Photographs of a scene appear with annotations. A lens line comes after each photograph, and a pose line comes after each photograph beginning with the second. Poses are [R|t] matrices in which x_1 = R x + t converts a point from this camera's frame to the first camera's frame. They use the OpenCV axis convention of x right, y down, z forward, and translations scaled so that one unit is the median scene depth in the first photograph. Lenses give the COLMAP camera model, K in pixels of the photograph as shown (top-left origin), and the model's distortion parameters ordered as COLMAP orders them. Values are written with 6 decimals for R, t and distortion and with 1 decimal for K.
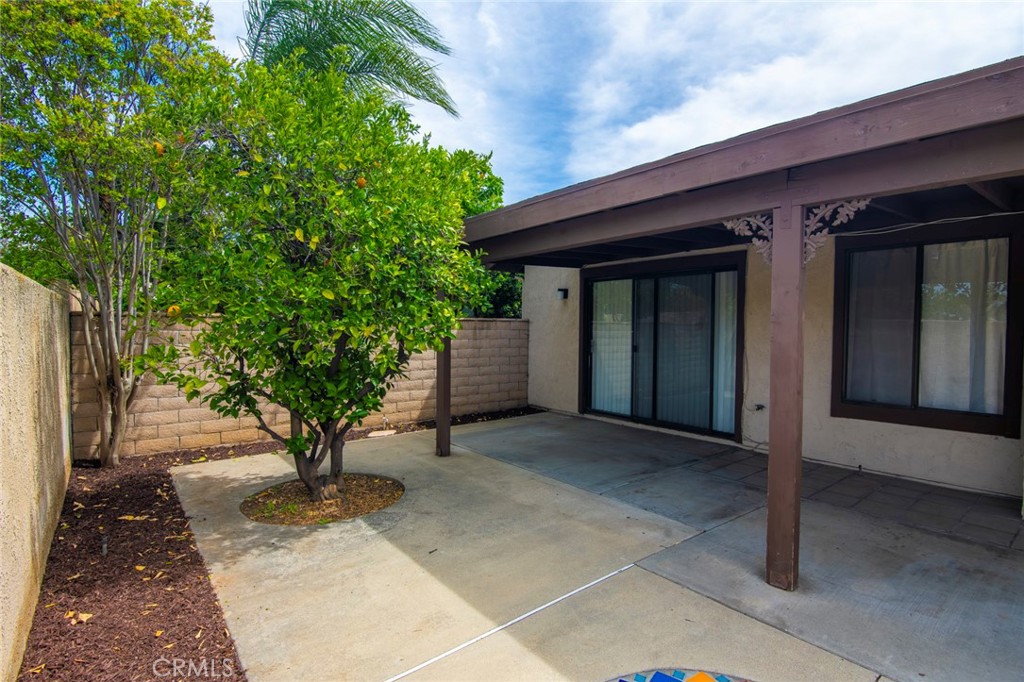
lens RADIAL K [[509.6, 0, 513.1], [0, 509.6, 340.0], [0, 0, 1]] dist [-0.024283, -0.001620]
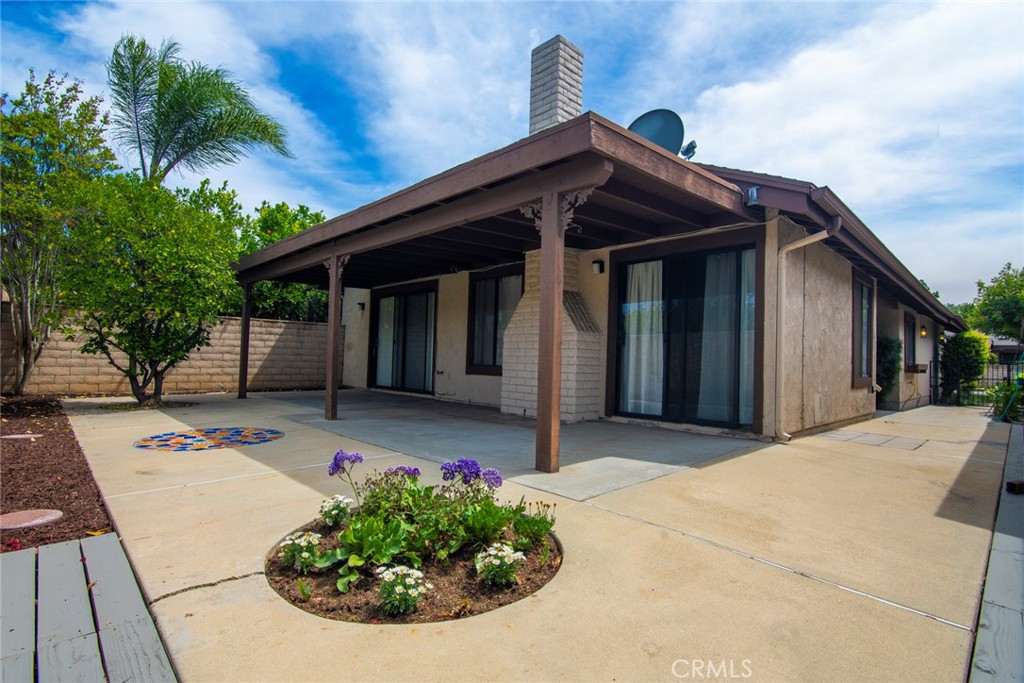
lens RADIAL K [[504.6, 0, 510.4], [0, 504.6, 343.4], [0, 0, 1]] dist [-0.017273, -0.003750]
pose [[0.995009, 0.025307, 0.096520, 0.581772], [-0.019844, 0.998168, -0.057148, 0.133546], [-0.097790, 0.054948, 0.993689, -0.714225]]
